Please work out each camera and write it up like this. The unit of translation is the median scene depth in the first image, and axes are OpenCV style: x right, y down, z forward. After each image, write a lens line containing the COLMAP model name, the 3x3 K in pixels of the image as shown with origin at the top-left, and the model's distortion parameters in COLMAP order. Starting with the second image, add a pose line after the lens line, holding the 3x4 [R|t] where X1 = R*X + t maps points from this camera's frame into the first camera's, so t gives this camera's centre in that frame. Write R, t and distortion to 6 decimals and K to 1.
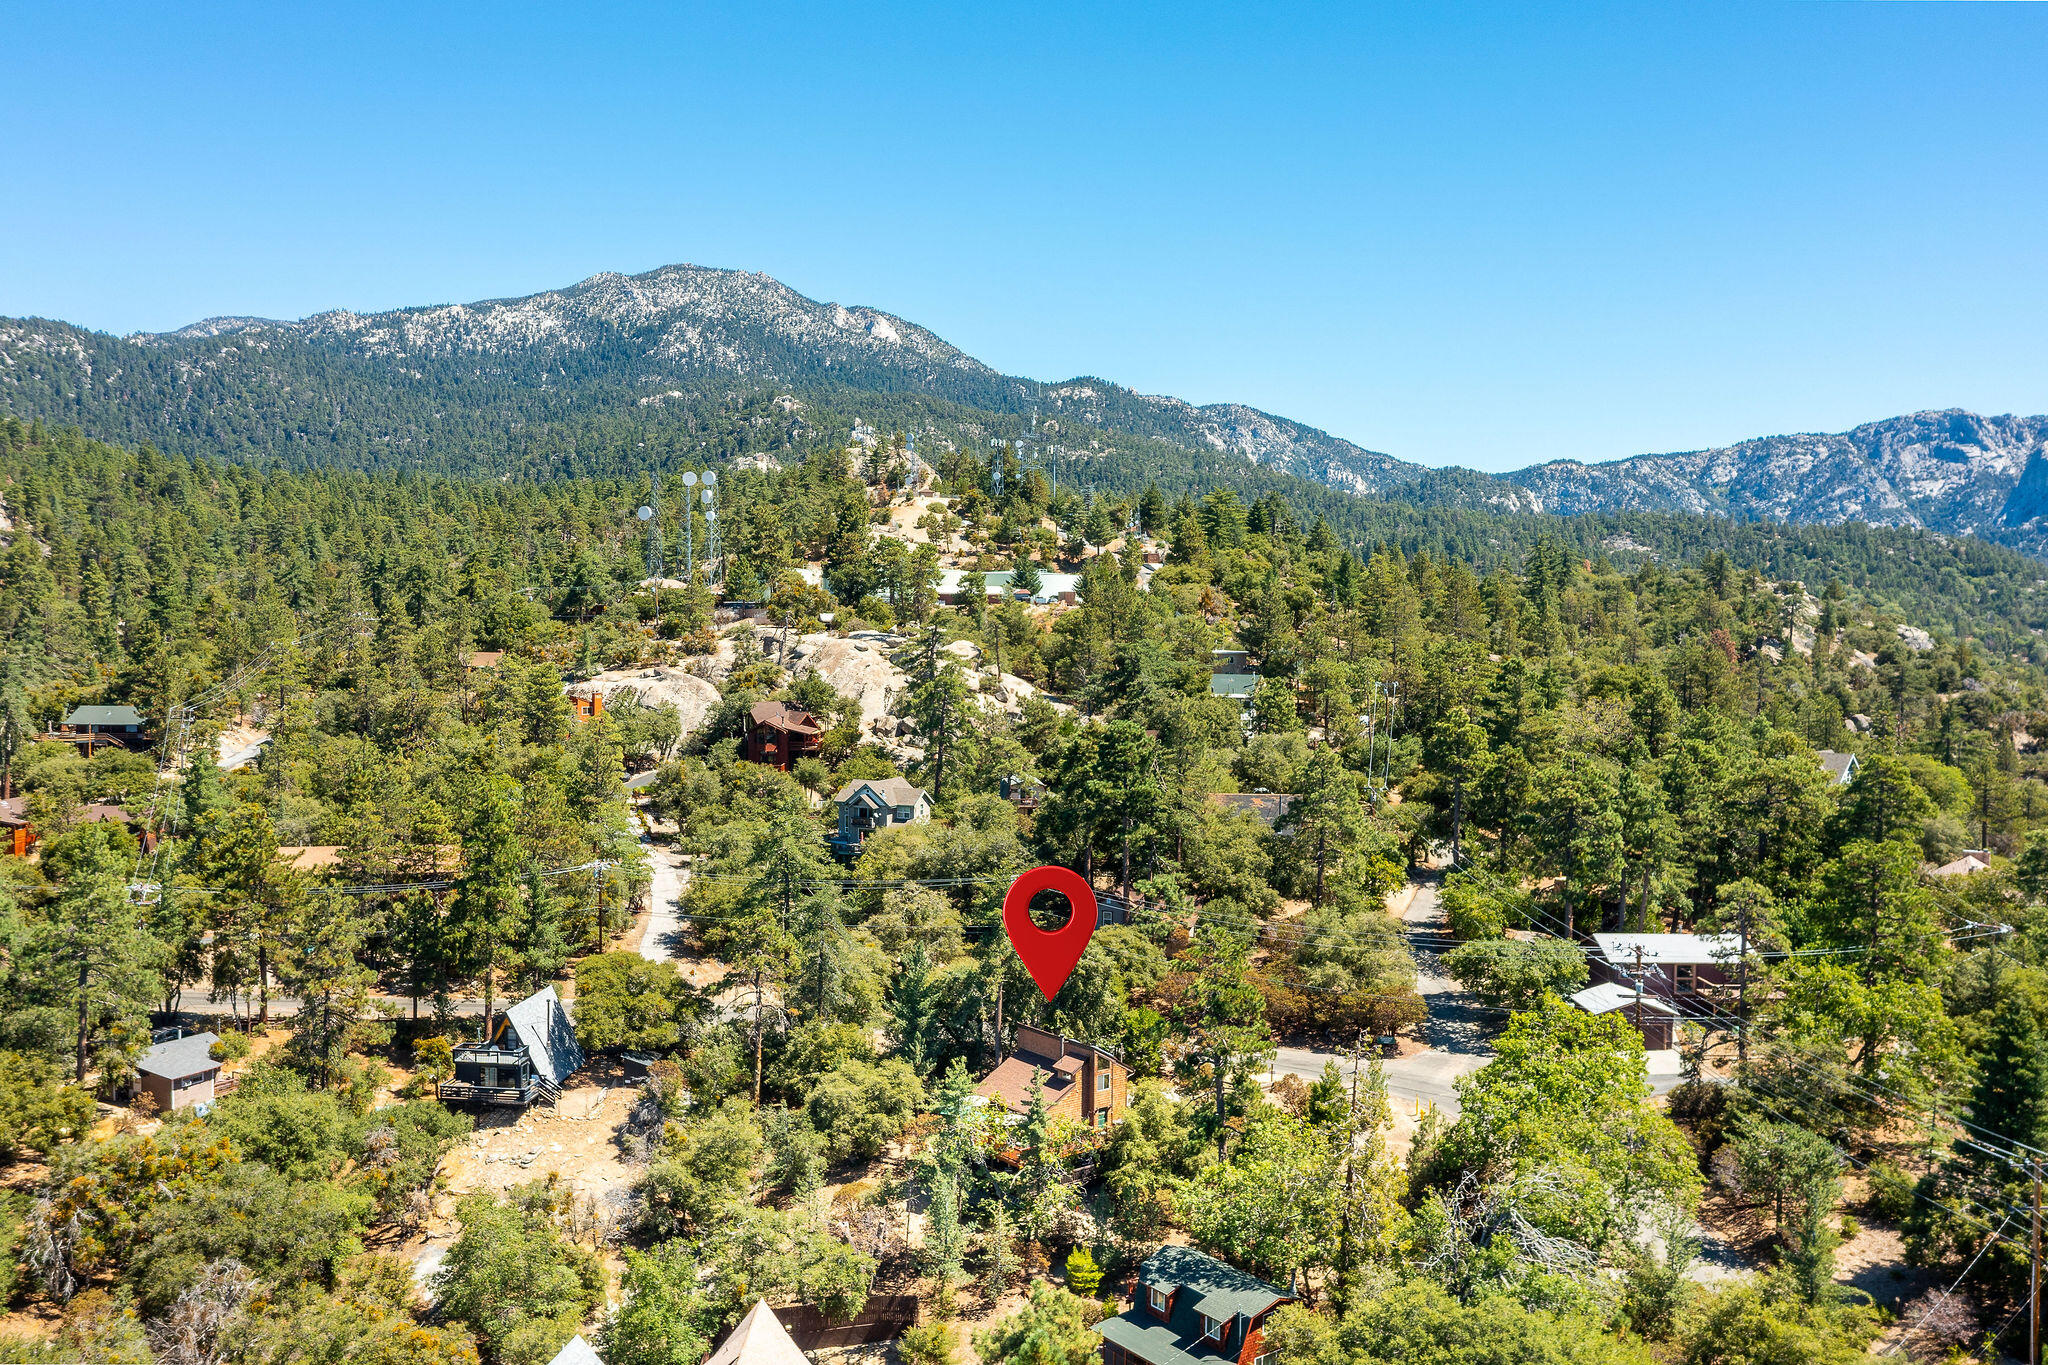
lens RADIAL K [[1617.0, 0, 1024.0], [0, 1617.0, 682.5], [0, 0, 1]] dist [-0.012915, 0.006870]
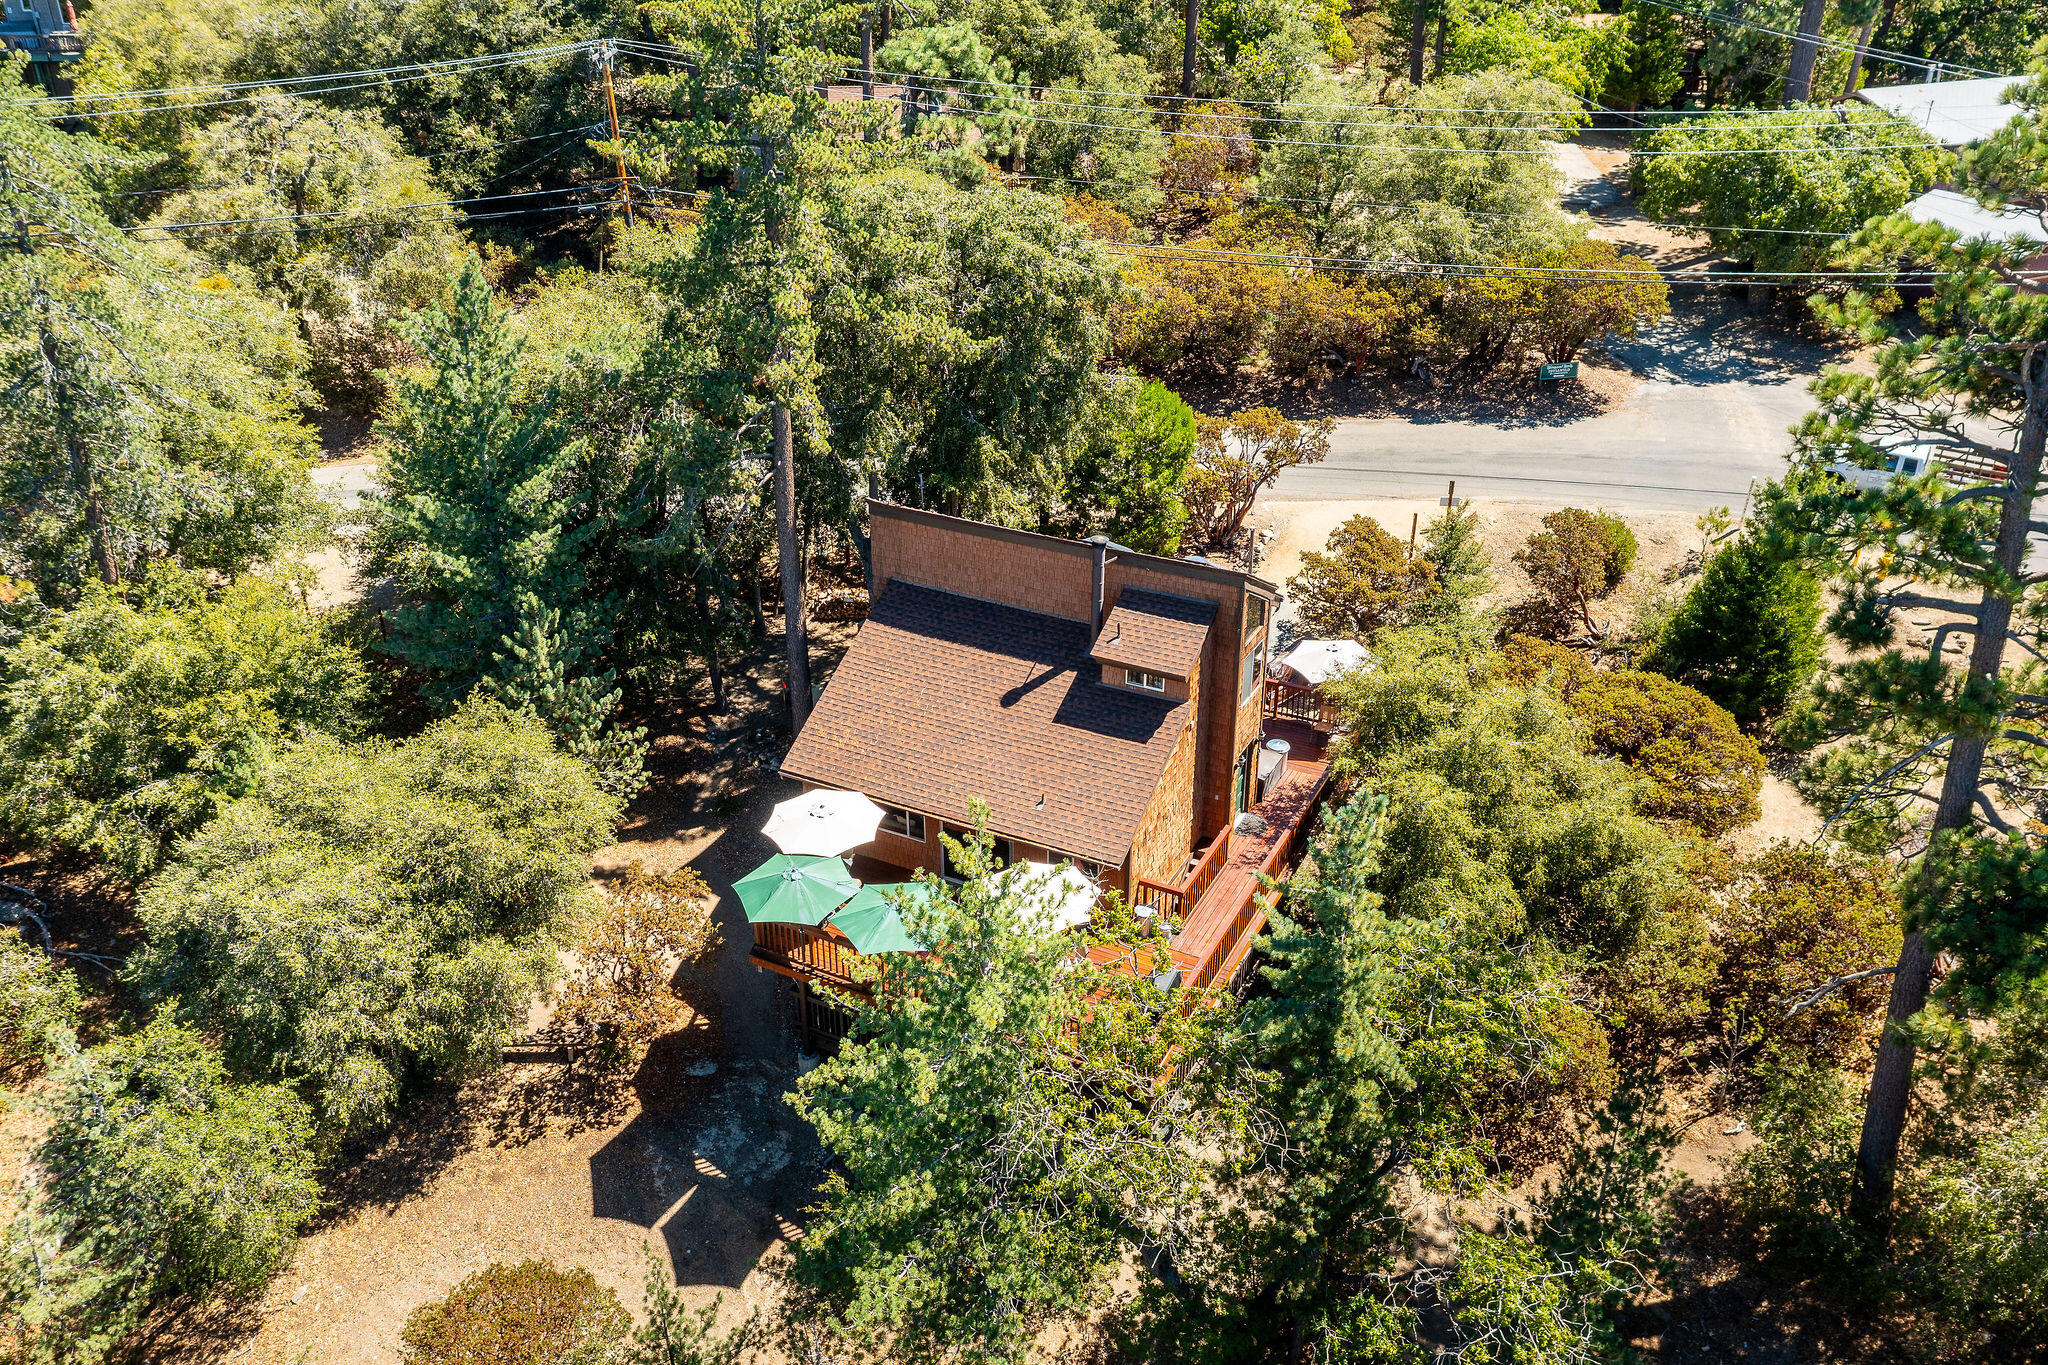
lens RADIAL K [[1617.0, 0, 1024.0], [0, 1617.0, 682.5], [0, 0, 1]] dist [-0.012915, 0.006870]
pose [[0.910425, -0.198582, 0.362893, -0.082835], [0.021927, 0.899176, 0.437037, 0.101111], [-0.413092, -0.389932, 0.822987, 0.662323]]
